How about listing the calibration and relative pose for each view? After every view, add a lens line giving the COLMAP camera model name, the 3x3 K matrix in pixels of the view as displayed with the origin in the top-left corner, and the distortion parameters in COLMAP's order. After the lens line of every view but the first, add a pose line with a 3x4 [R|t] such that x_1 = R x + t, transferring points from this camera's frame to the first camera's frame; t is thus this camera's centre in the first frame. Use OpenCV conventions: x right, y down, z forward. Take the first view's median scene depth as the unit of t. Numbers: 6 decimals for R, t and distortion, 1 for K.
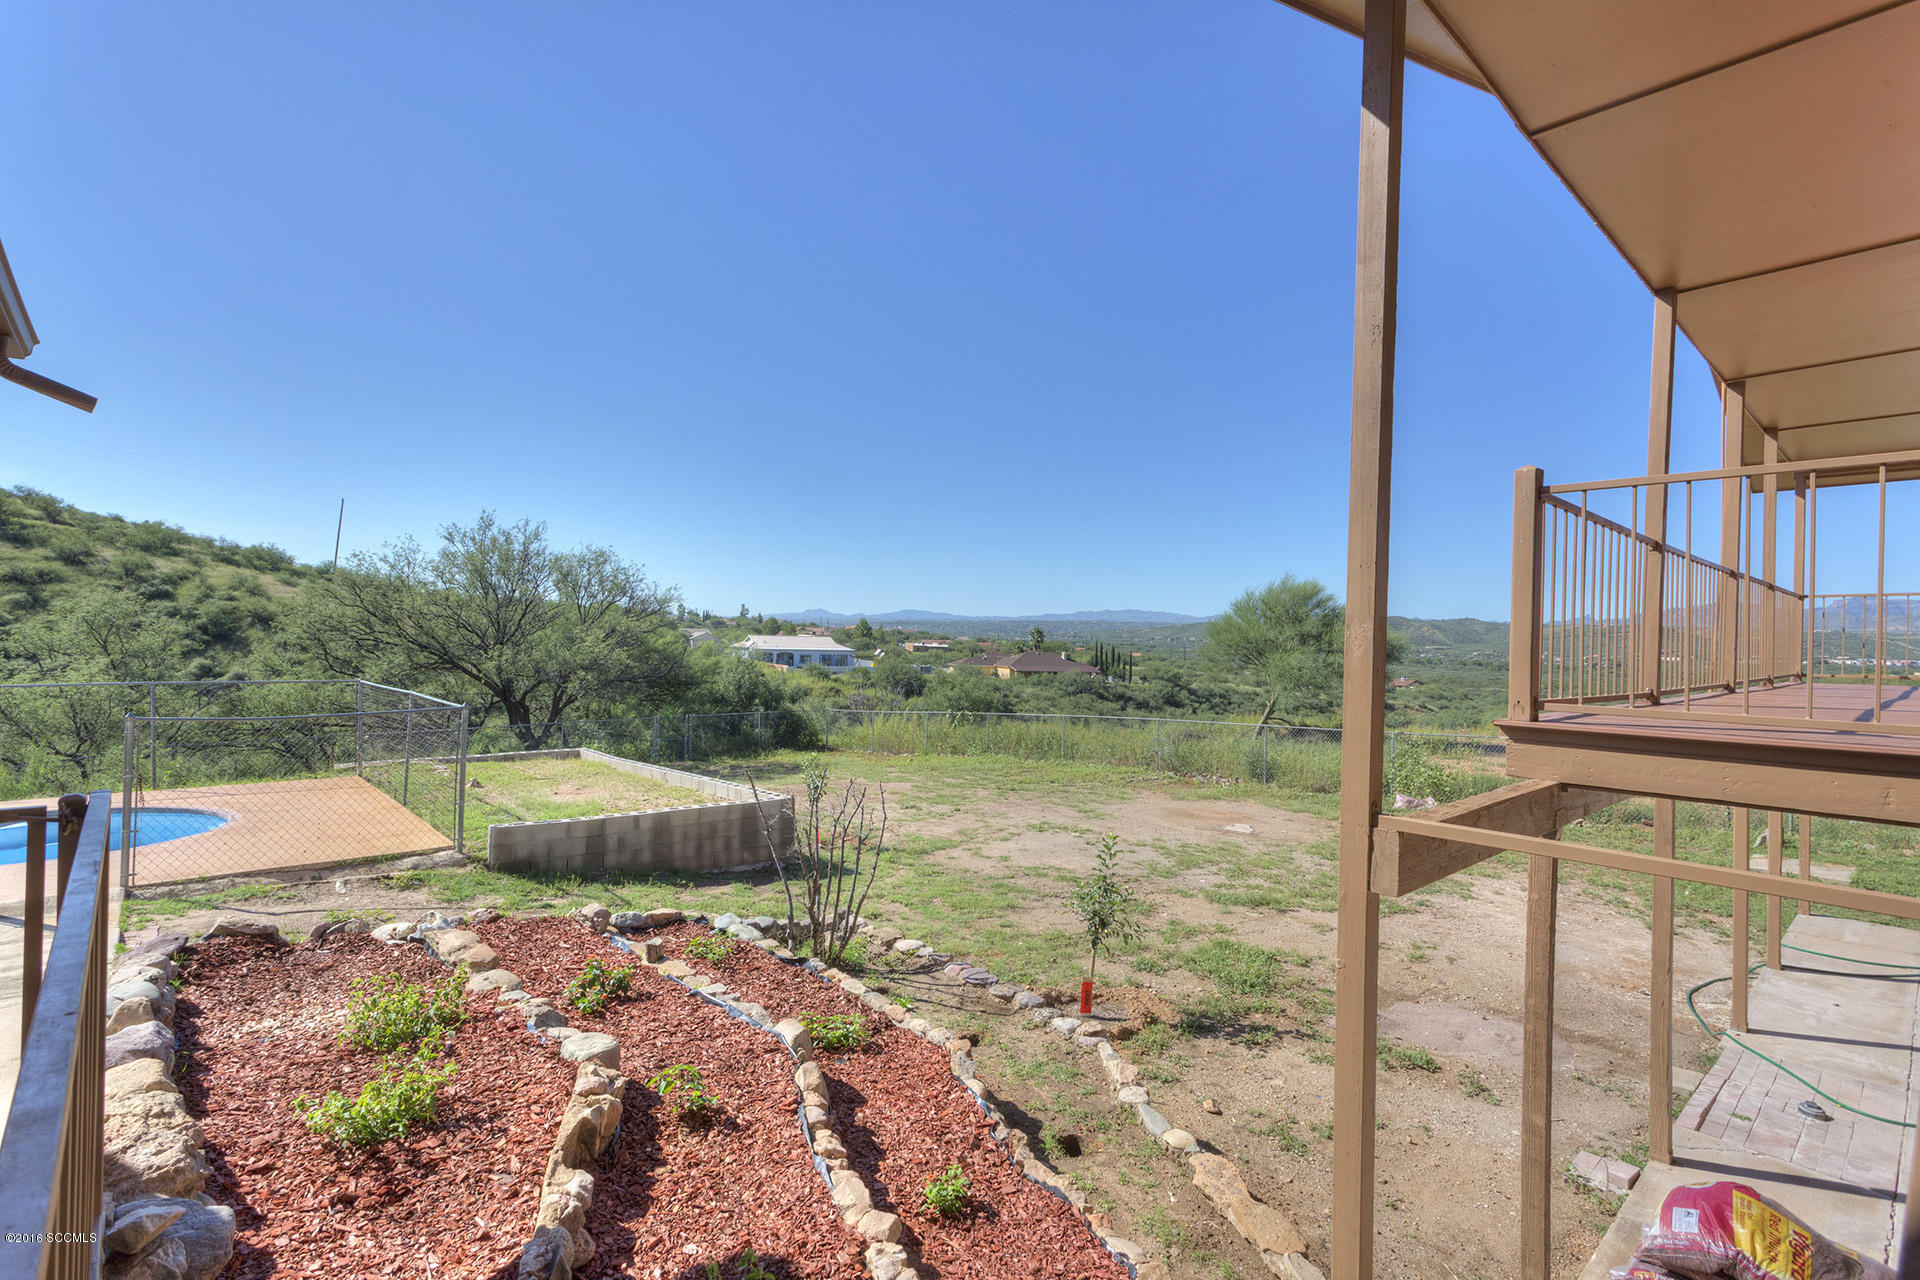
lens RADIAL K [[901.1, 0, 962.0], [0, 901.1, 634.4], [0, 0, 1]] dist [0.001815, 0.001465]
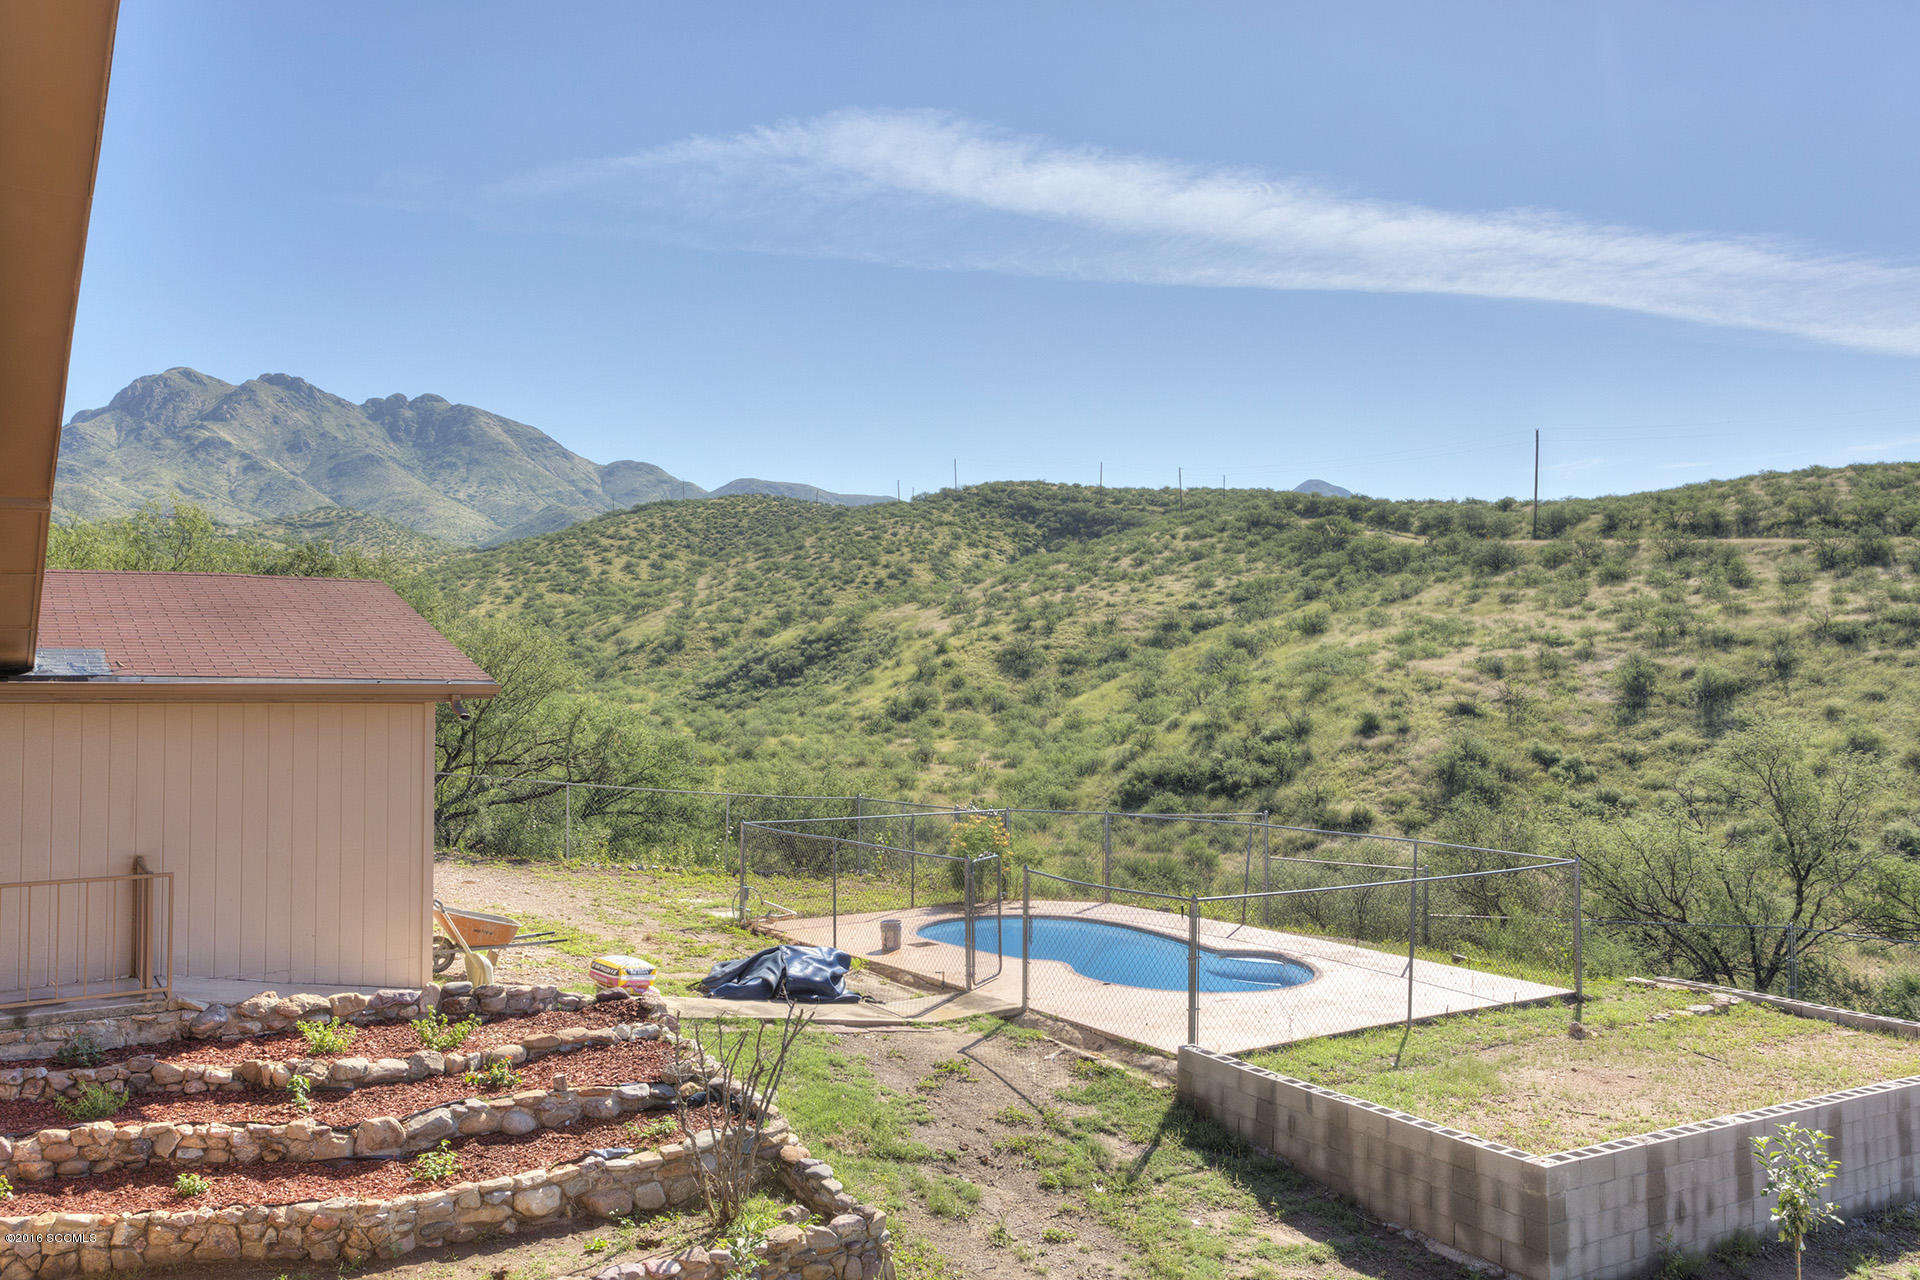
lens RADIAL K [[1463.8, 0, 962.0], [0, 1463.8, 637.4], [0, 0, 1]] dist [0.007136, 0.012198]
pose [[-0.145388, -0.054842, -0.987854, 0.093086], [-0.005567, 0.998492, -0.054613, -0.009790], [0.989359, -0.002441, -0.145474, 0.103887]]
